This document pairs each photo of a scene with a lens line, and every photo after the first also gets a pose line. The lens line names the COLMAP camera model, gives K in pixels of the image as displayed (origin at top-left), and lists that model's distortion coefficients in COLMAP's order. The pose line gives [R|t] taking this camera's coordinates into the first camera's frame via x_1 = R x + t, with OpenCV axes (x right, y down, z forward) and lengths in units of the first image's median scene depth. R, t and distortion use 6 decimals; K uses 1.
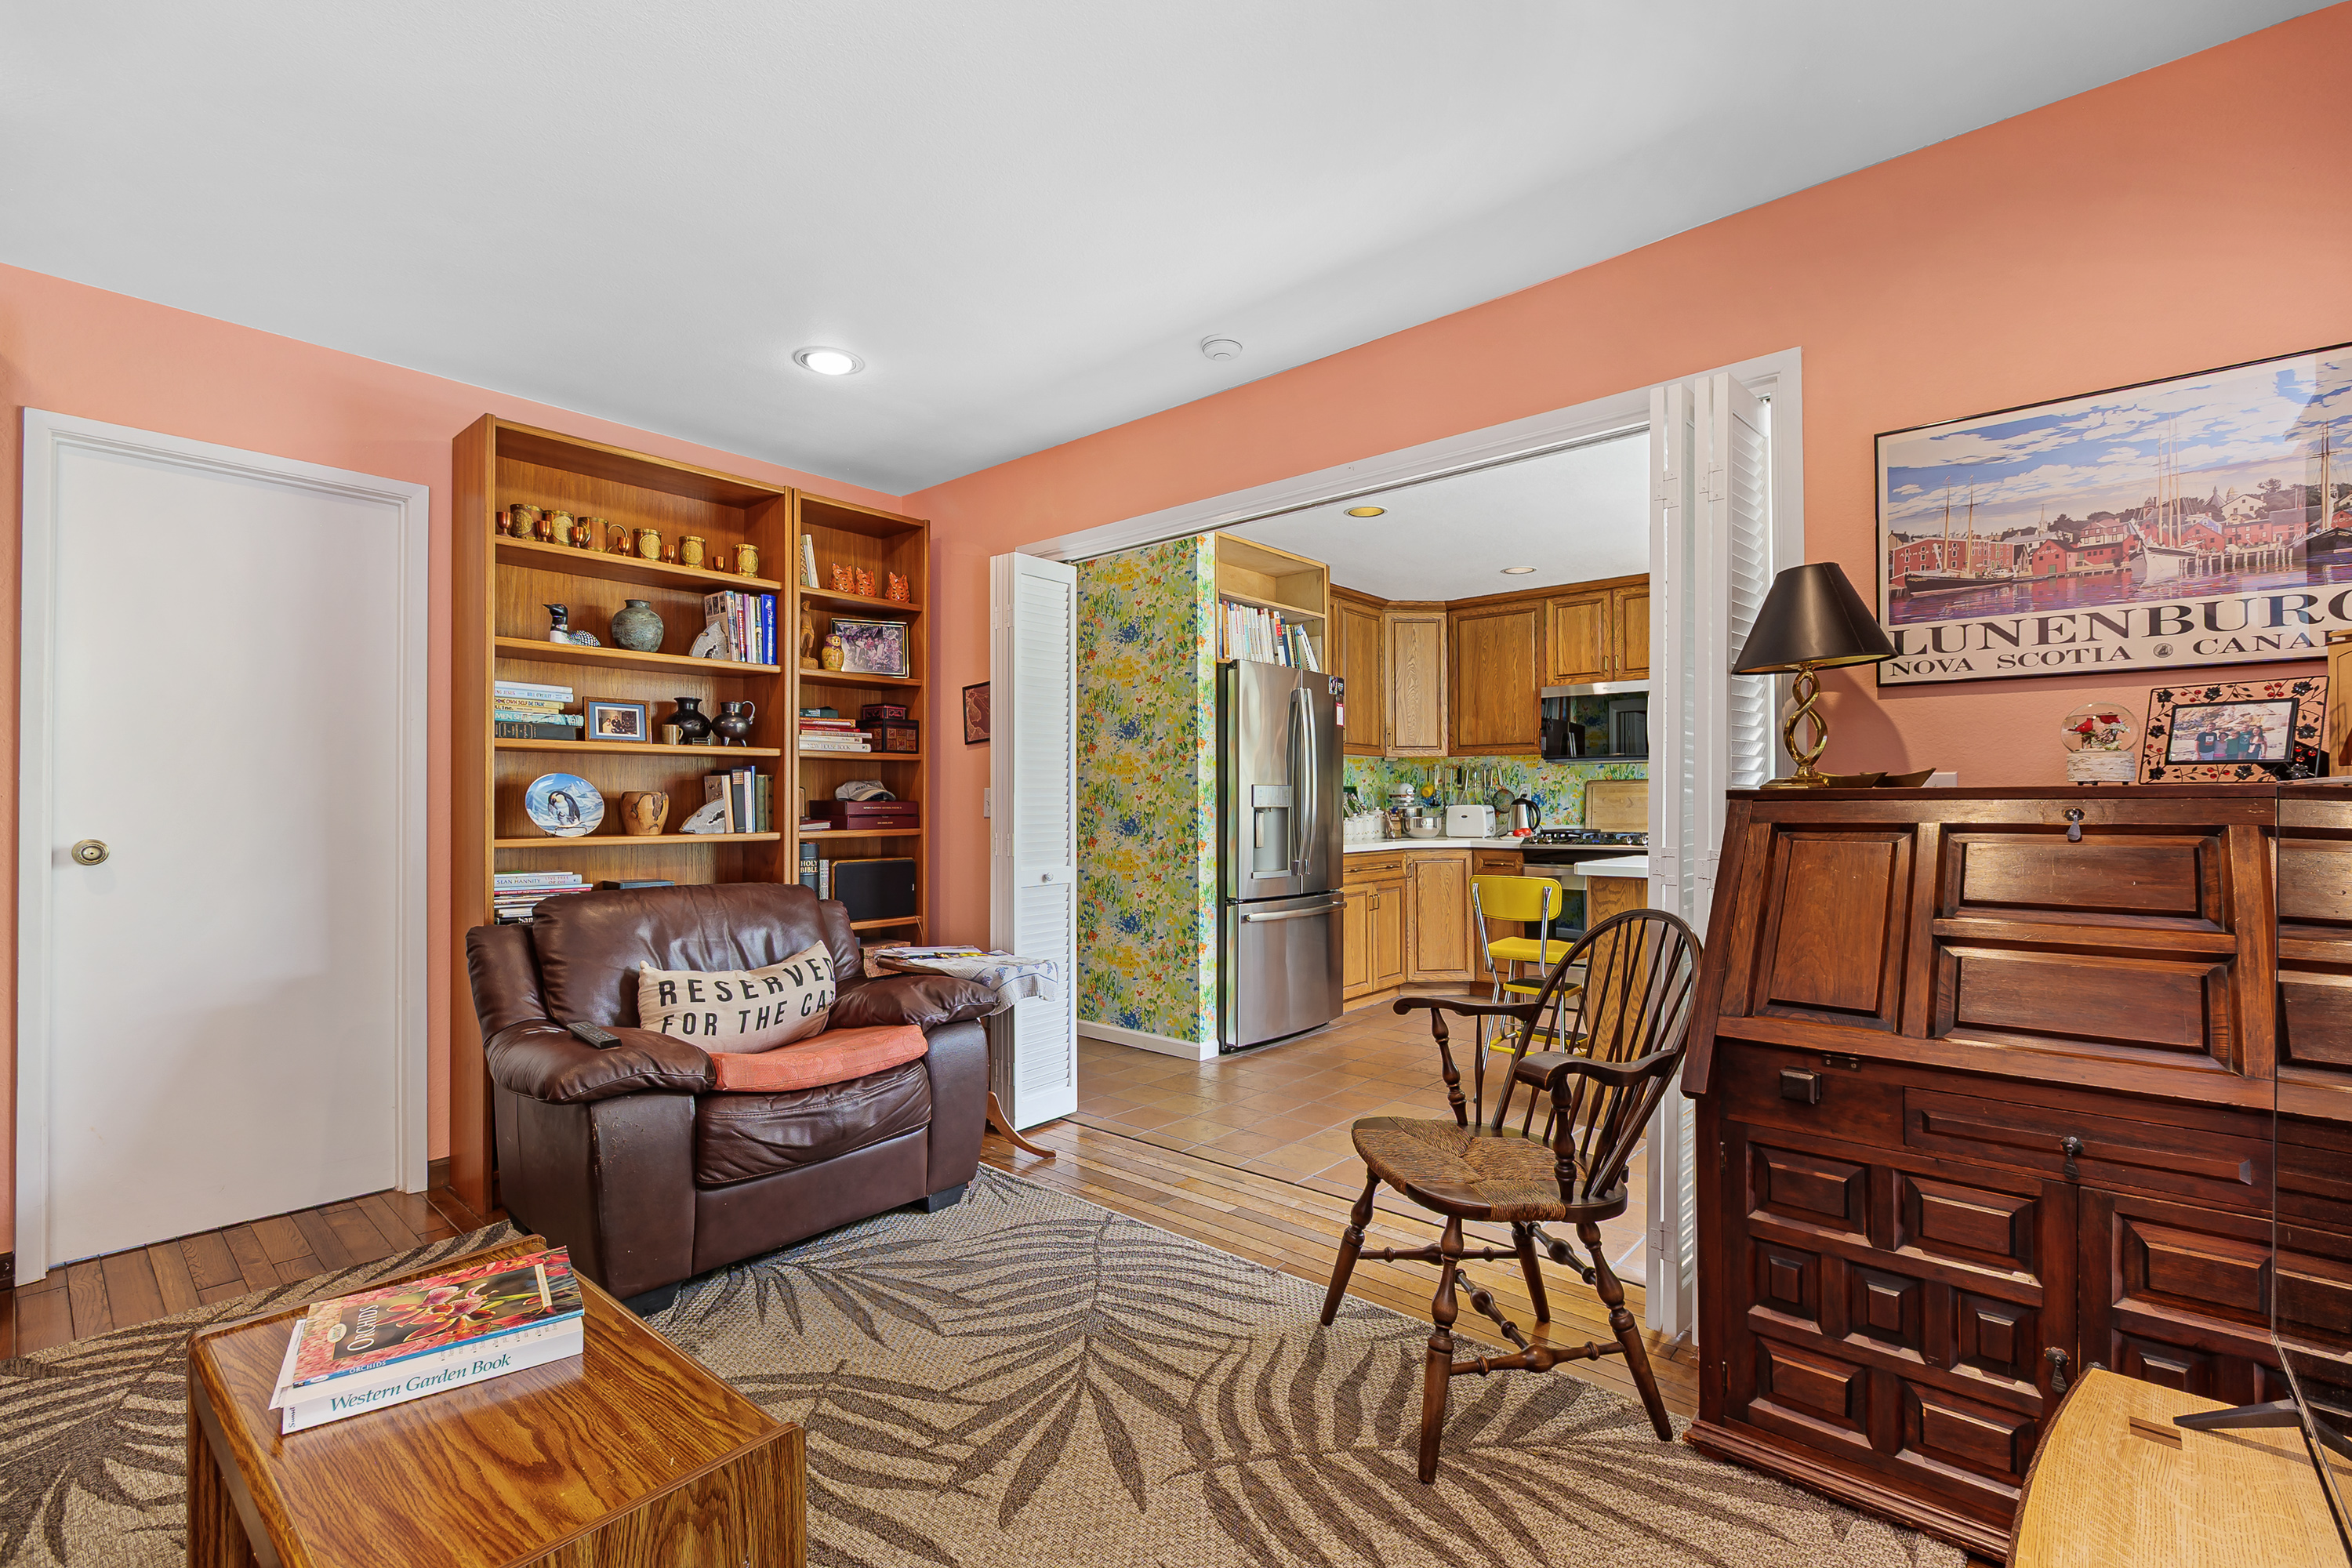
lens RADIAL K [[1022.9, 0, 1174.8], [0, 1022.9, 794.7], [0, 0, 1]] dist [-0.000706, -0.000111]
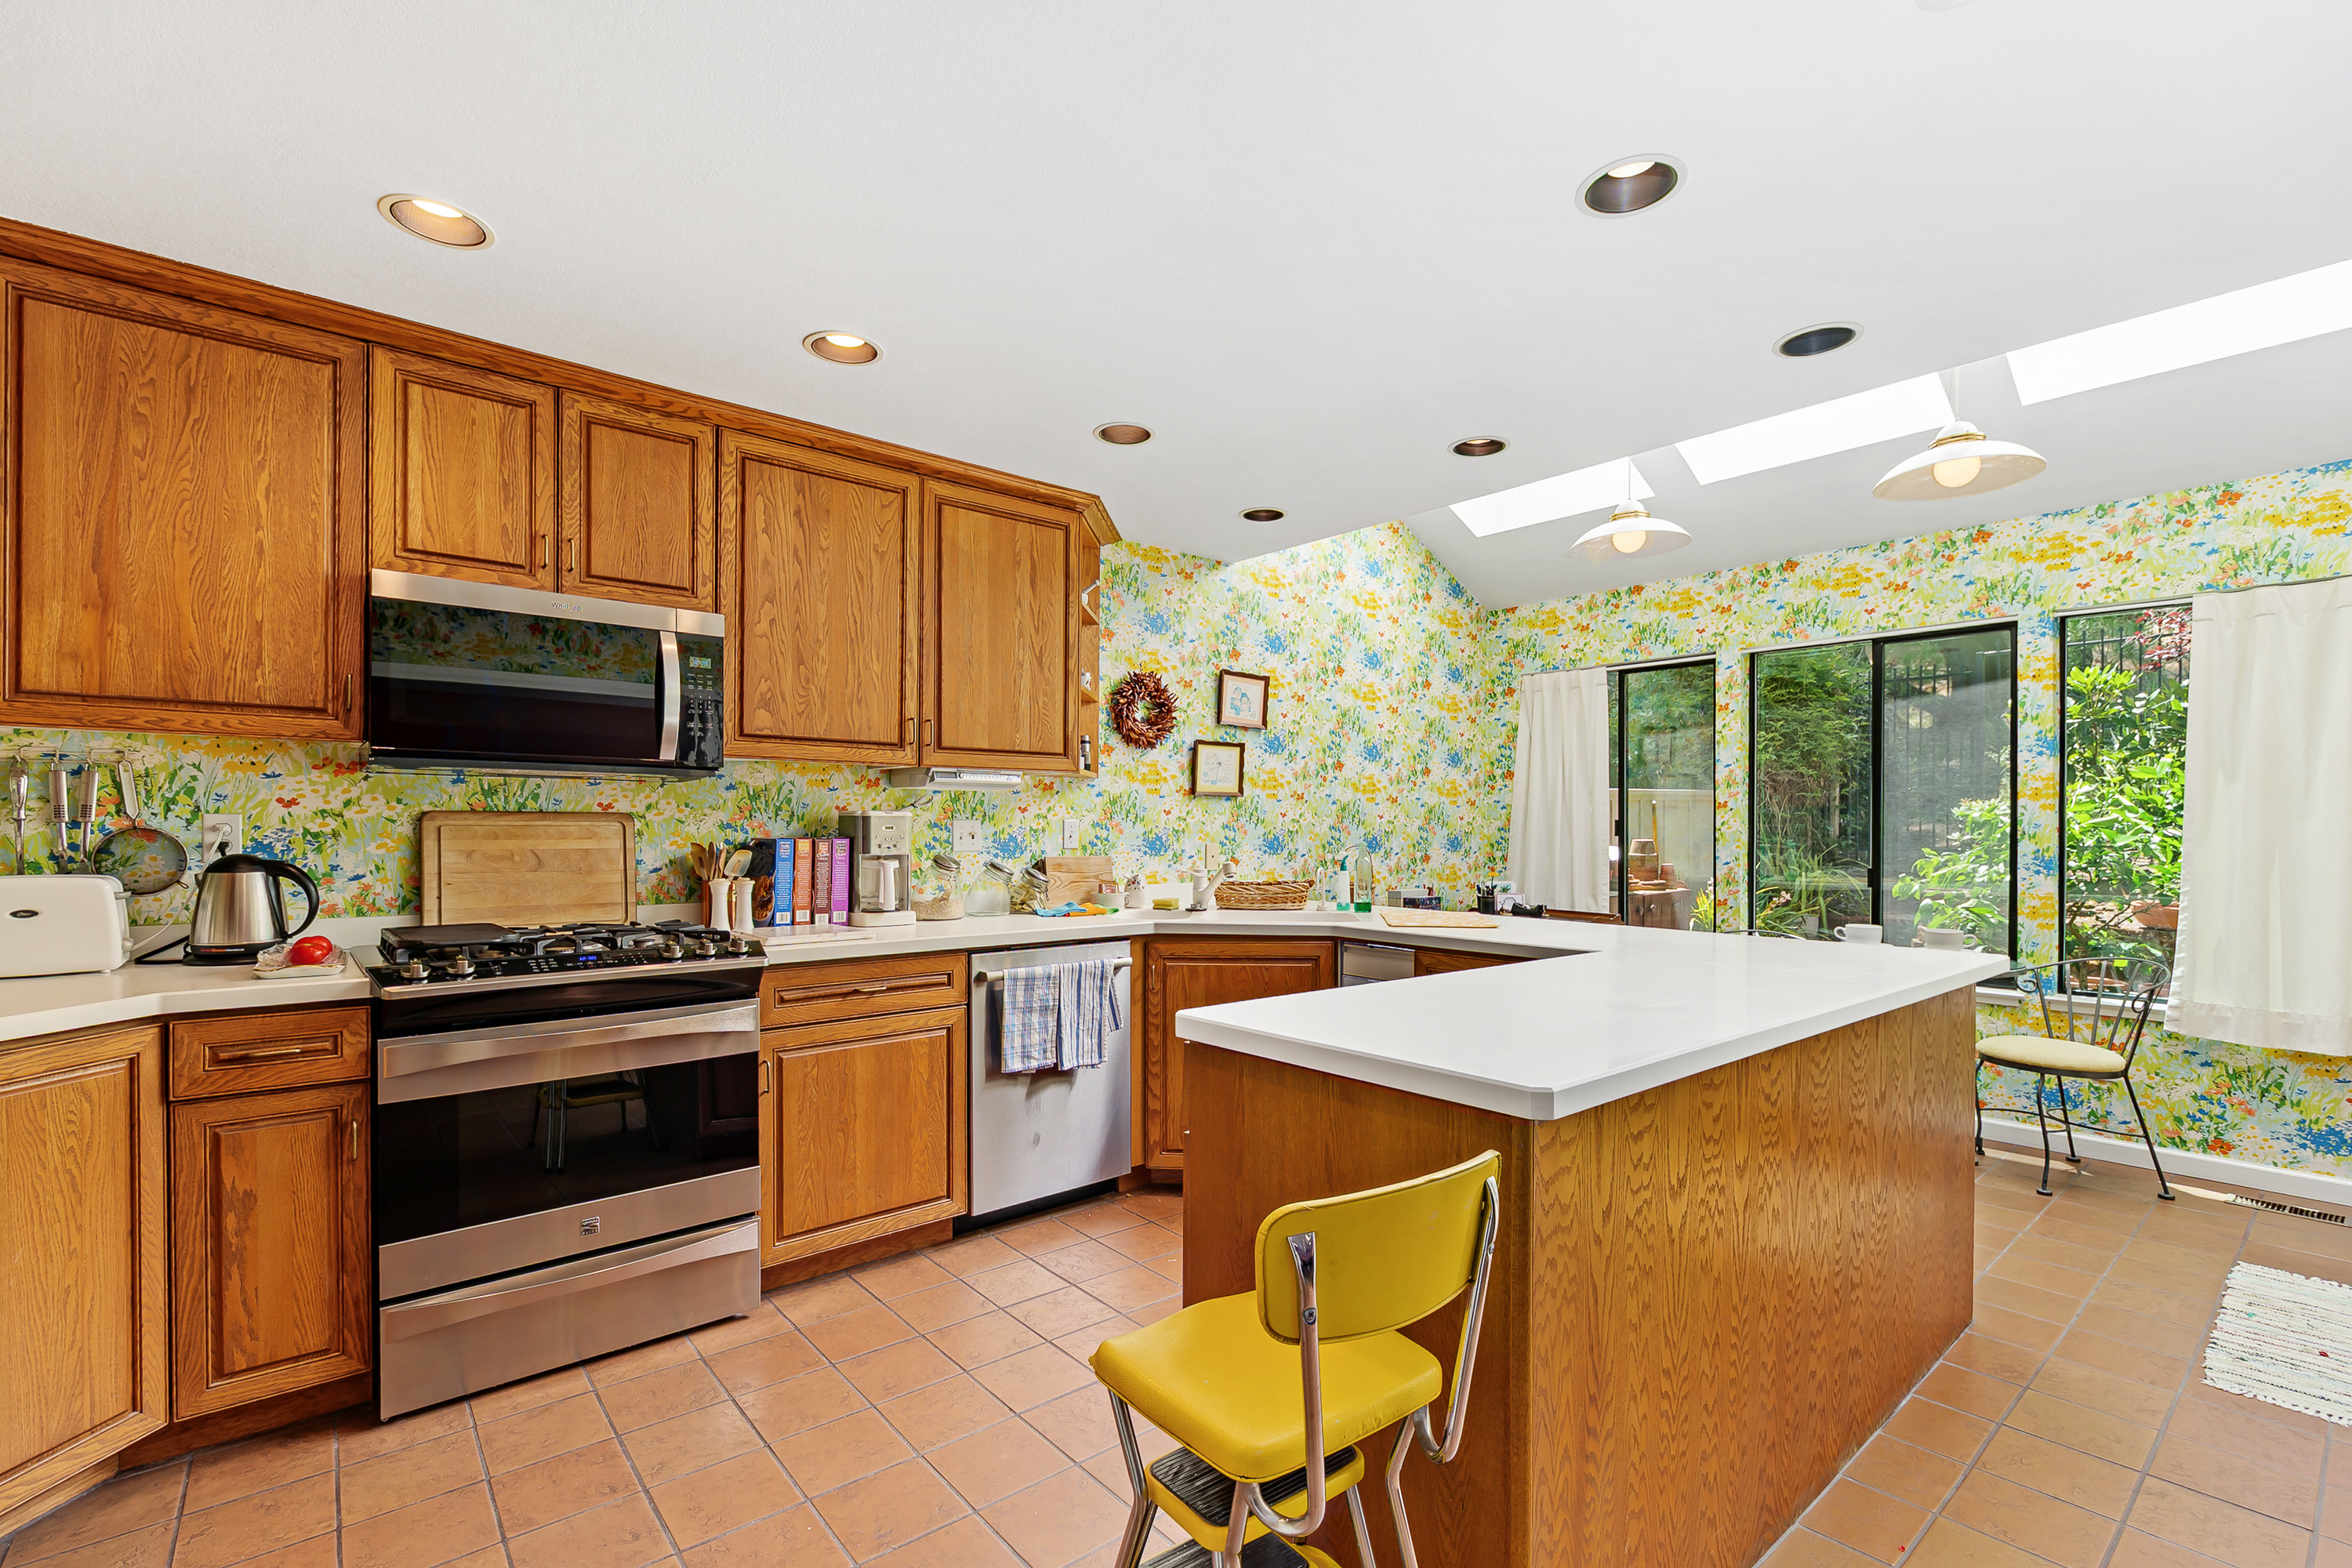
lens RADIAL K [[1034.1, 0, 1168.4], [0, 1034.1, 833.0], [0, 0, 1]] dist [-0.000478, -0.000324]
pose [[0.158370, -0.002615, 0.987376, 0.063004], [-0.014573, 0.999881, 0.004986, -0.036148], [-0.987272, -0.015179, 0.158314, 1.987222]]
